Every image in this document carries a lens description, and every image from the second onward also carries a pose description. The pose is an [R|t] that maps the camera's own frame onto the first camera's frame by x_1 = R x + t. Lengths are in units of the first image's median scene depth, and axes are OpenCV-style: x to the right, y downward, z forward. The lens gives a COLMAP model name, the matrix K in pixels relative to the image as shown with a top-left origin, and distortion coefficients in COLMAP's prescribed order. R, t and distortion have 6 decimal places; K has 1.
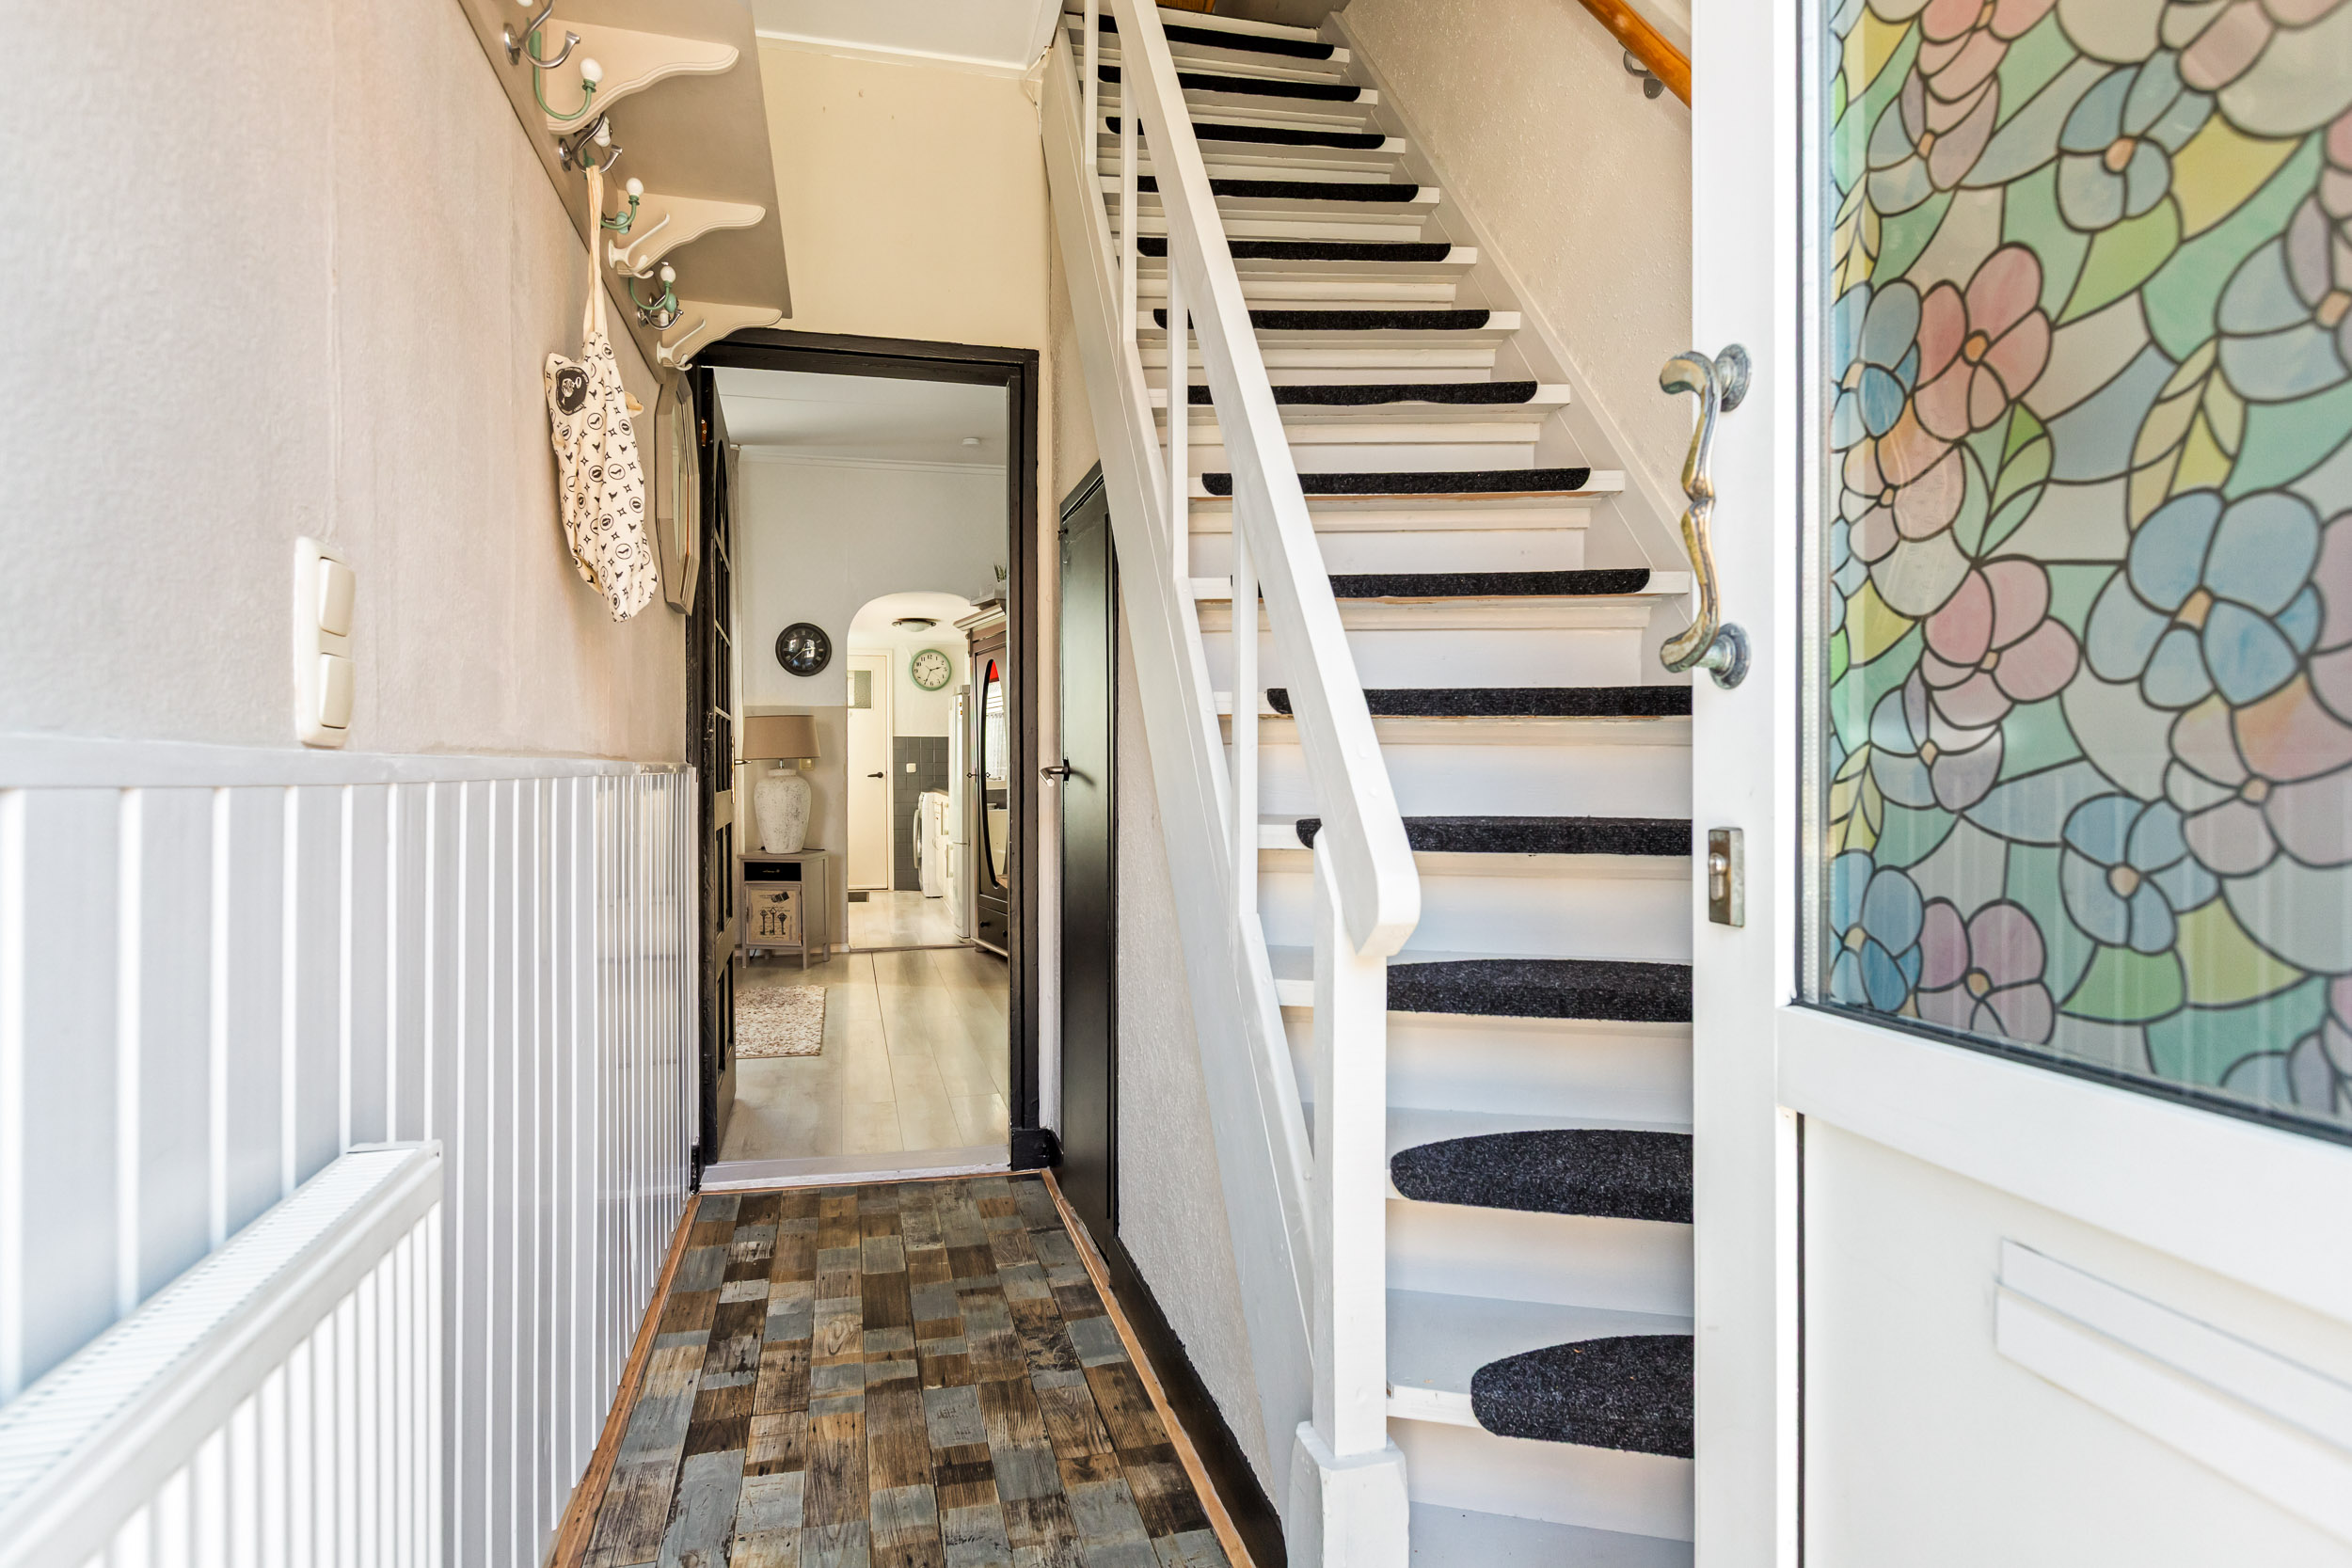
lens RADIAL K [[1280.8, 0, 1166.3], [0, 1280.8, 769.5], [0, 0, 1]] dist [-0.002247, -0.000458]
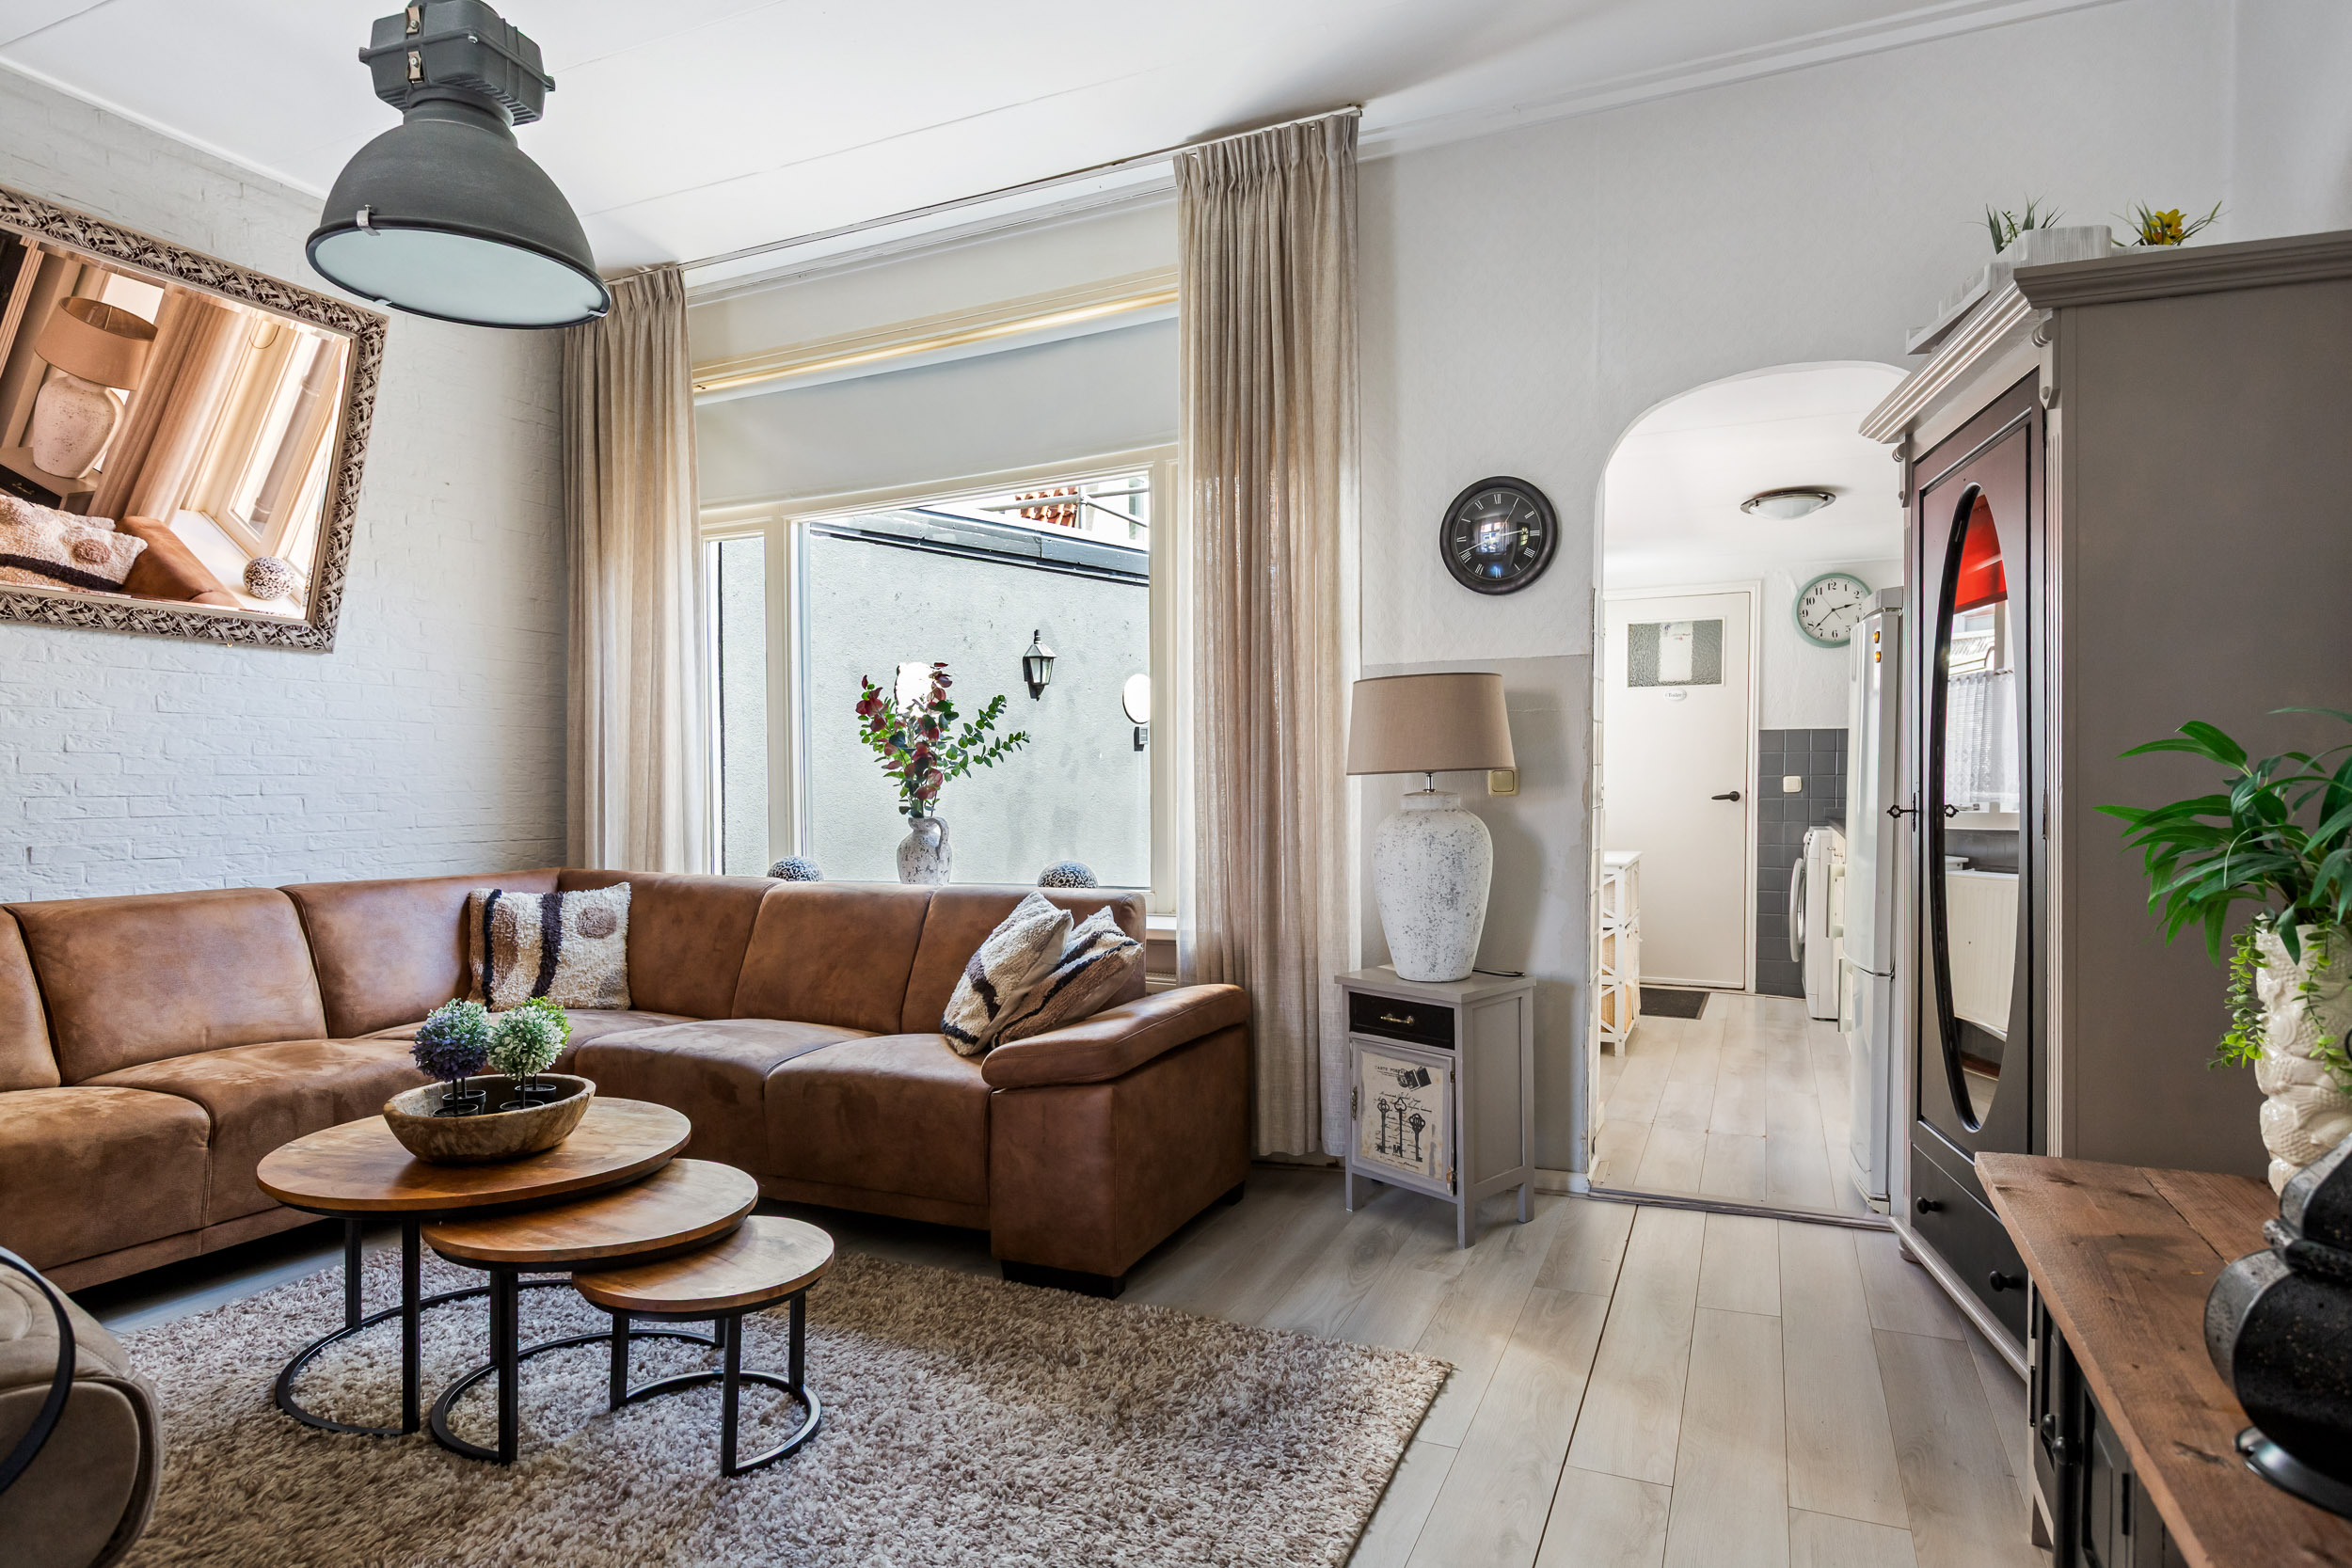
lens RADIAL K [[1295.4, 0, 1164.9], [0, 1295.4, 839.8], [0, 0, 1]] dist [-0.004489, -0.000304]
pose [[0.778195, 0.029167, -0.627345, -0.079089], [0.000617, 0.998885, 0.047207, -0.005789], [0.628022, -0.037123, 0.777309, 0.550543]]
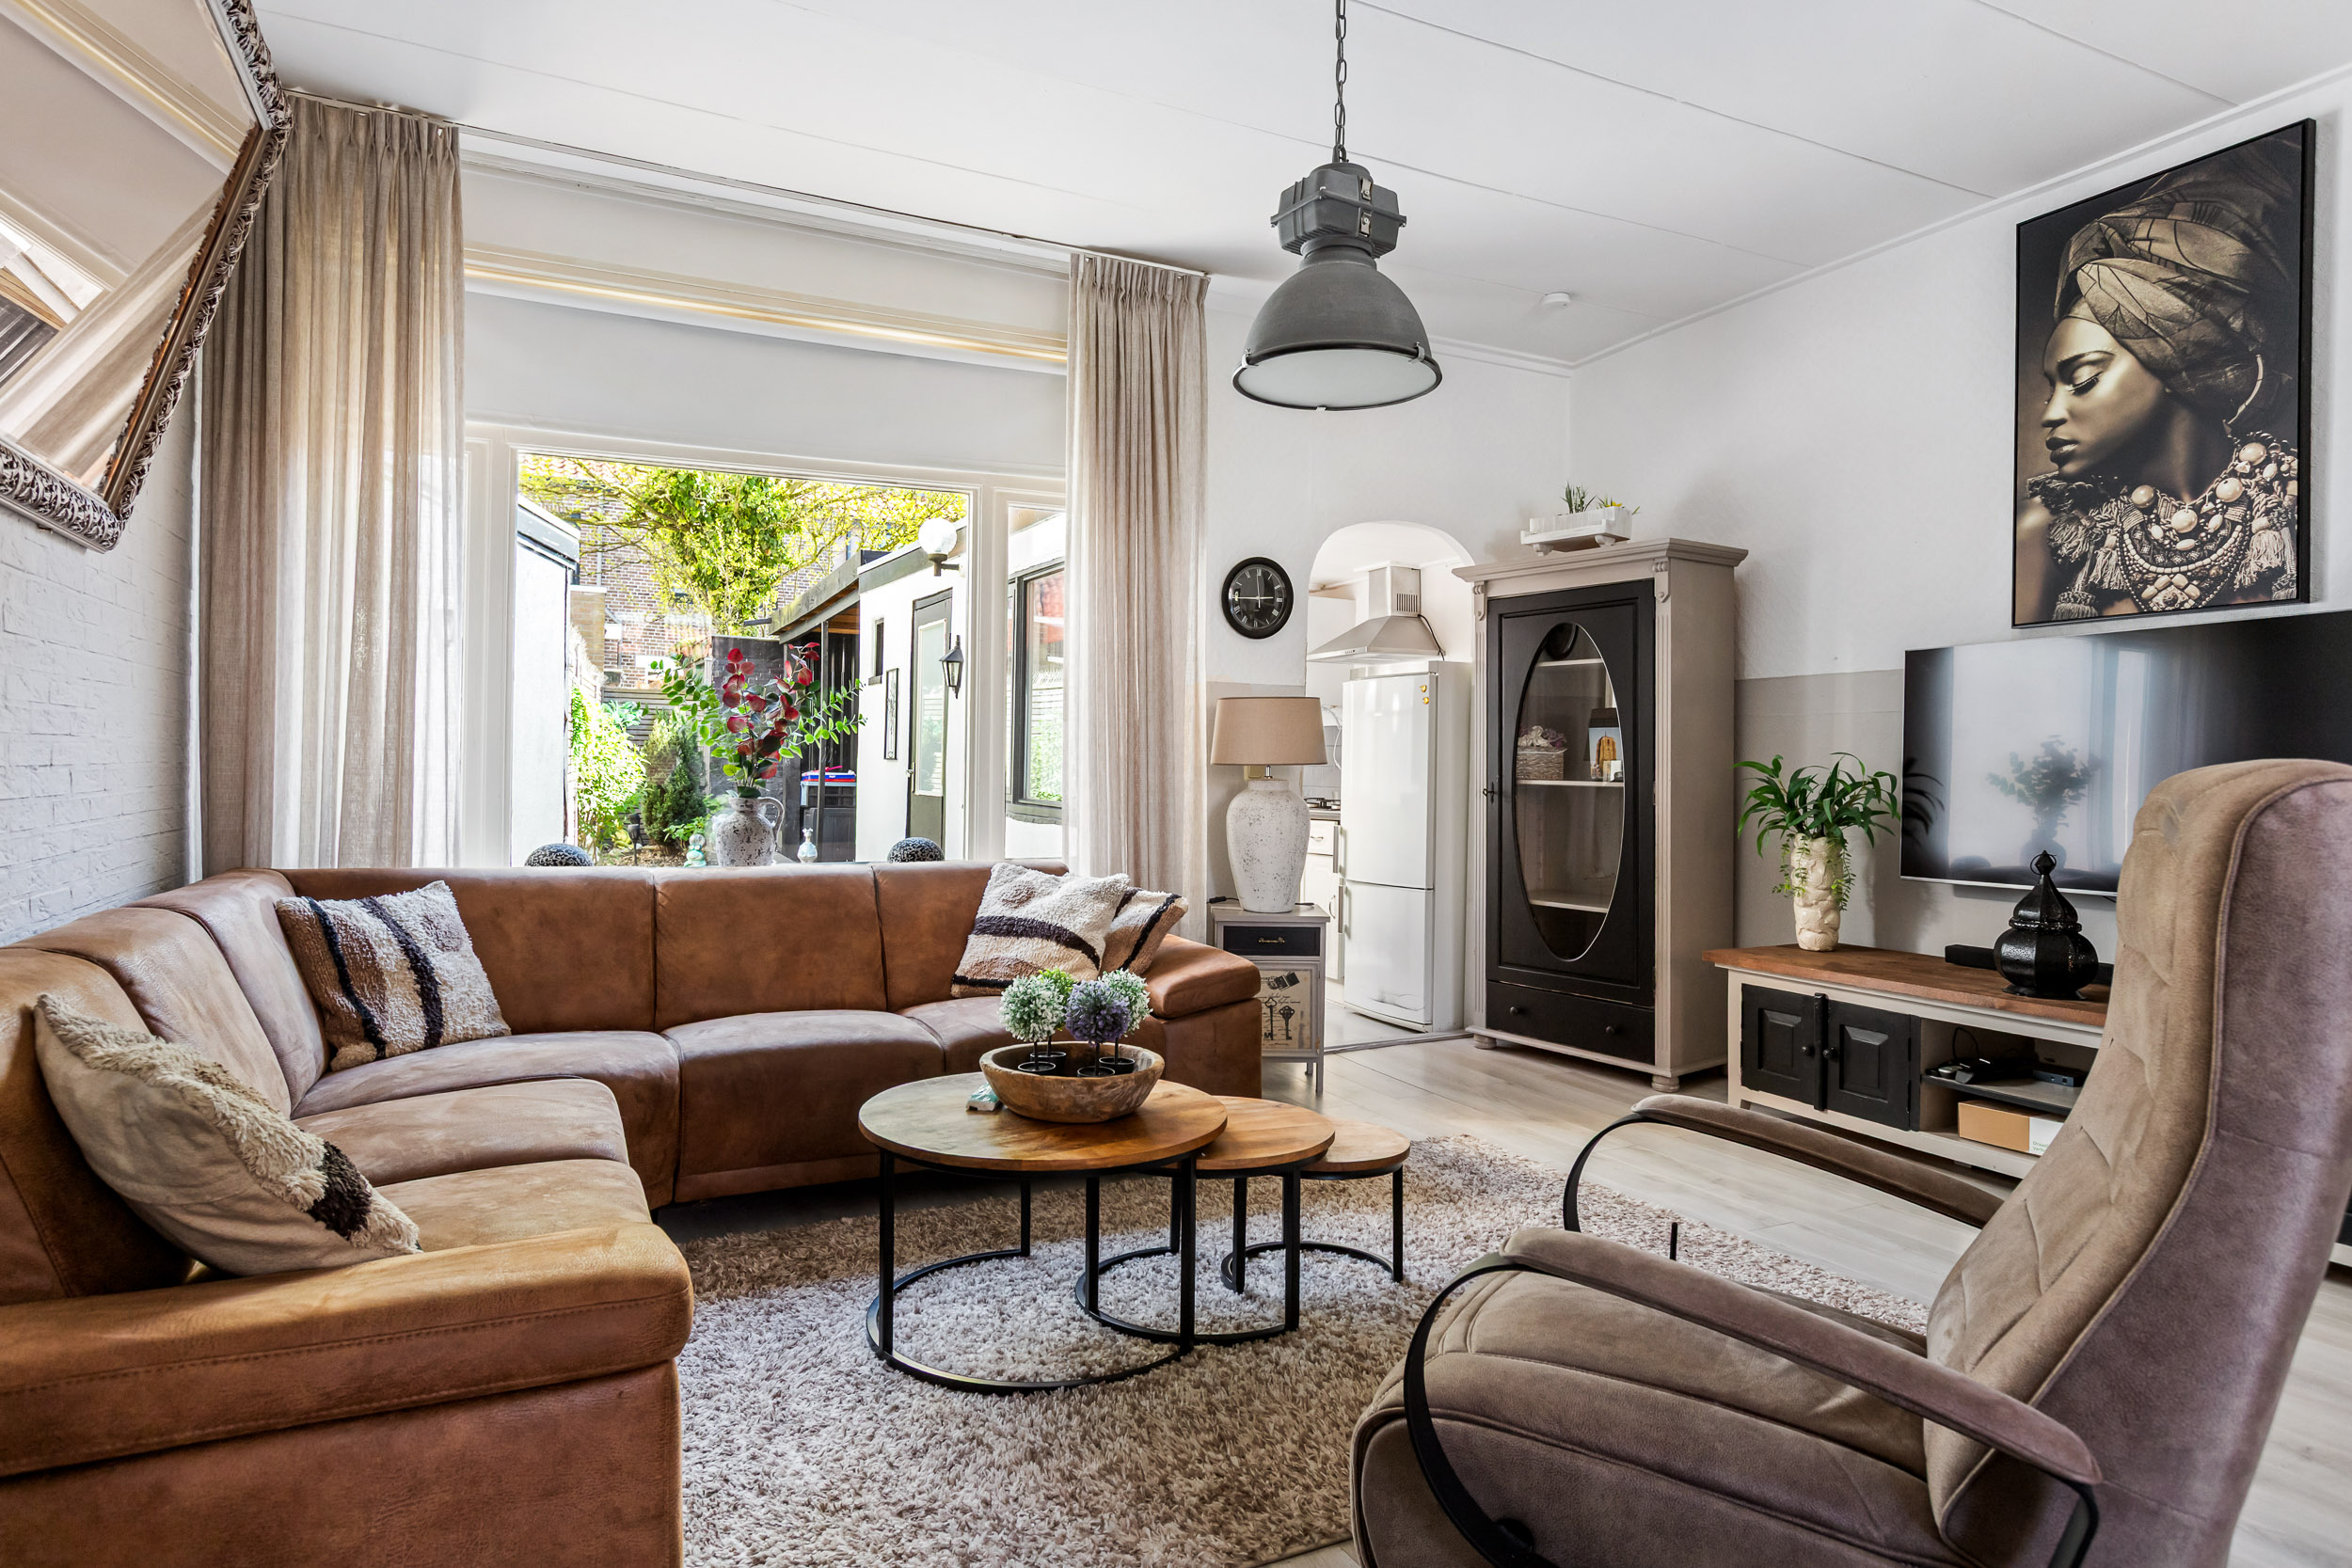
lens RADIAL K [[1313.9, 0, 1167.3], [0, 1313.9, 766.0], [0, 0, 1]] dist [0.002612, 0.000221]
pose [[0.977058, 0.020356, 0.211996, -0.464671], [-0.019955, 0.999793, -0.004033, -0.003511], [-0.212035, -0.000290, 0.977262, 0.346095]]
